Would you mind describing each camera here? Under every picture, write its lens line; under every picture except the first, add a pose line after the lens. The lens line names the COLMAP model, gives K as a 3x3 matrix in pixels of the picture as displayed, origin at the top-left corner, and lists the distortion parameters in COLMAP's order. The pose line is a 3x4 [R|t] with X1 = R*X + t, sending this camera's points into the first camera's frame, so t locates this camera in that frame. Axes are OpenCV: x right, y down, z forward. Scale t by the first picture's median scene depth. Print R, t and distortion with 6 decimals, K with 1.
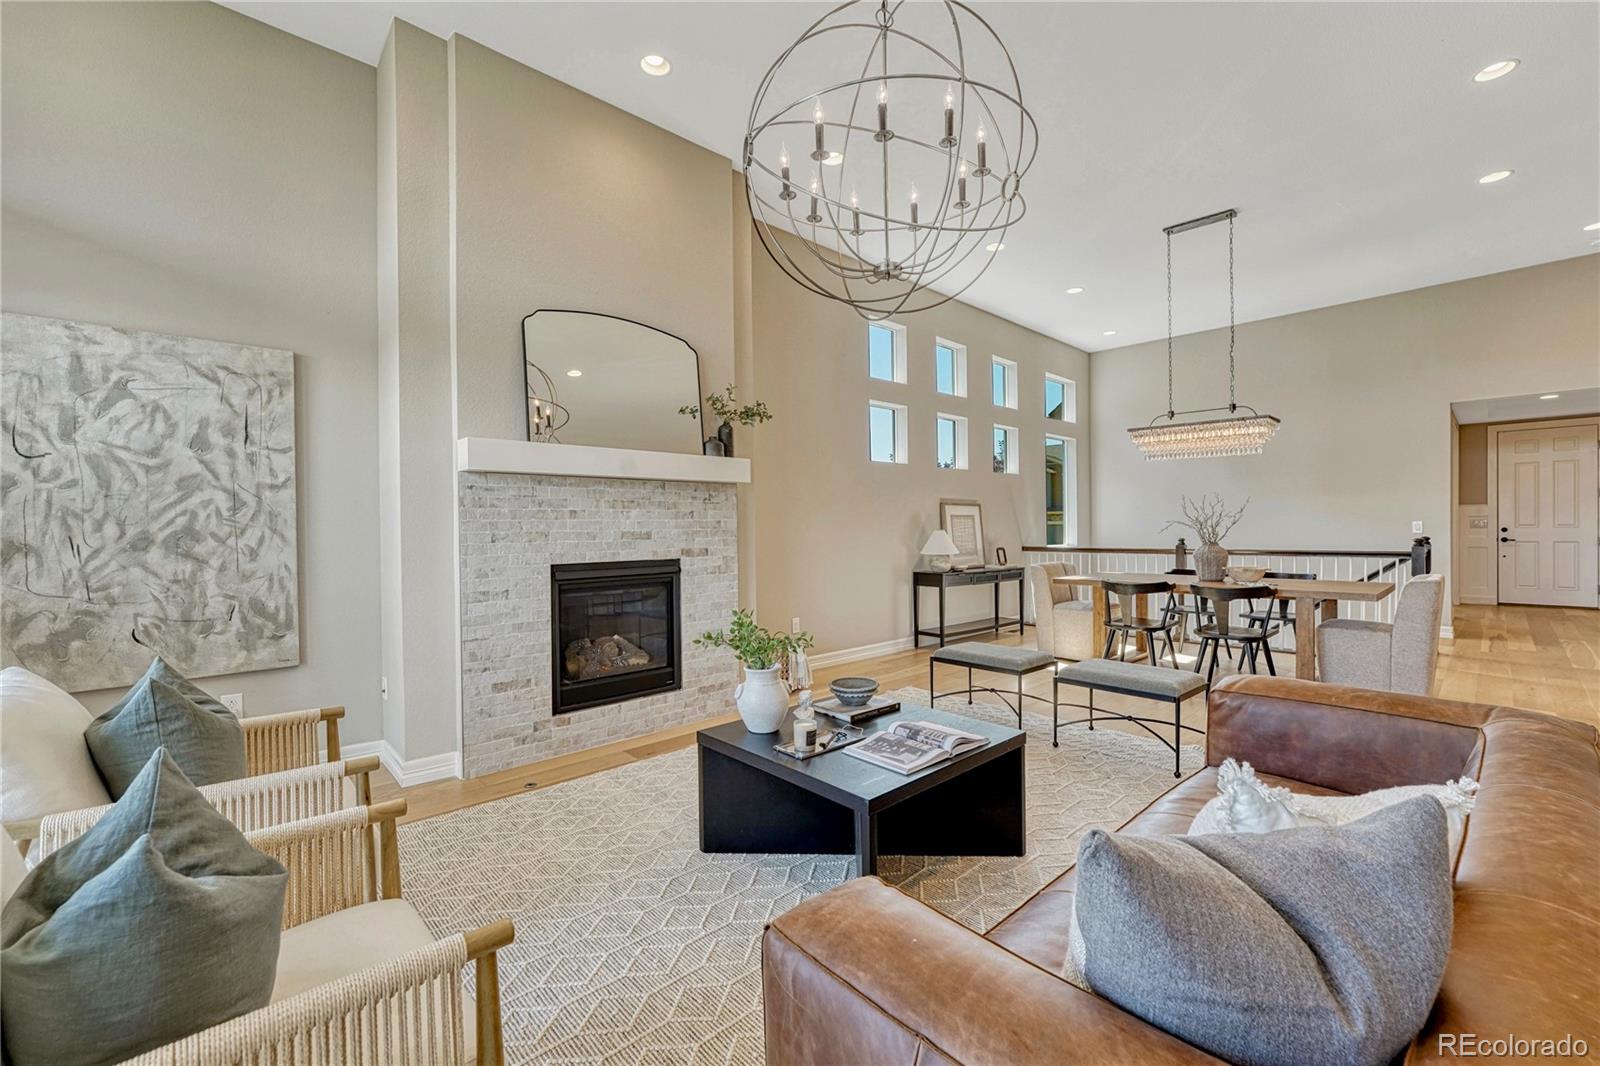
lens RADIAL K [[663.5, 0, 800.0], [0, 663.5, 533.0], [0, 0, 1]] dist [-0.011693, 0.000219]
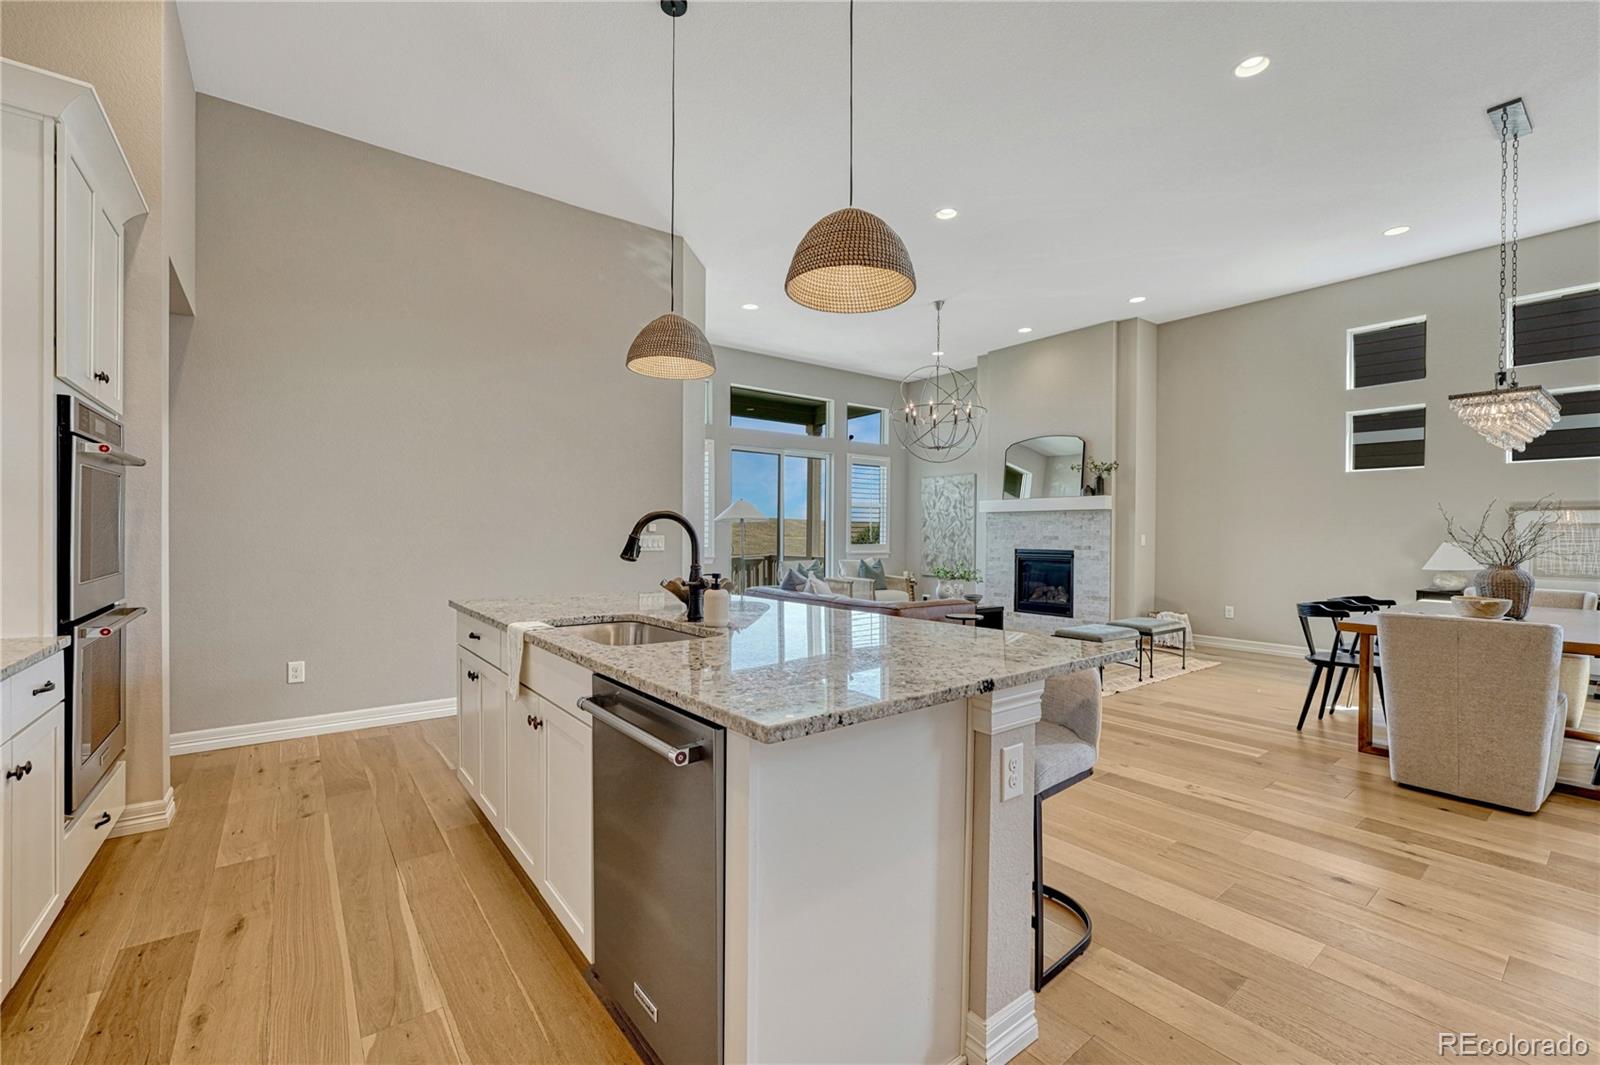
lens RADIAL K [[672.3, 0, 802.3], [0, 672.3, 524.8], [0, 0, 1]] dist [-0.001456, -0.000110]
pose [[-0.087771, -0.004010, -0.996133, 1.817892], [-0.015689, 0.999873, -0.002643, -0.017987], [0.996017, 0.015396, -0.087823, 0.376414]]
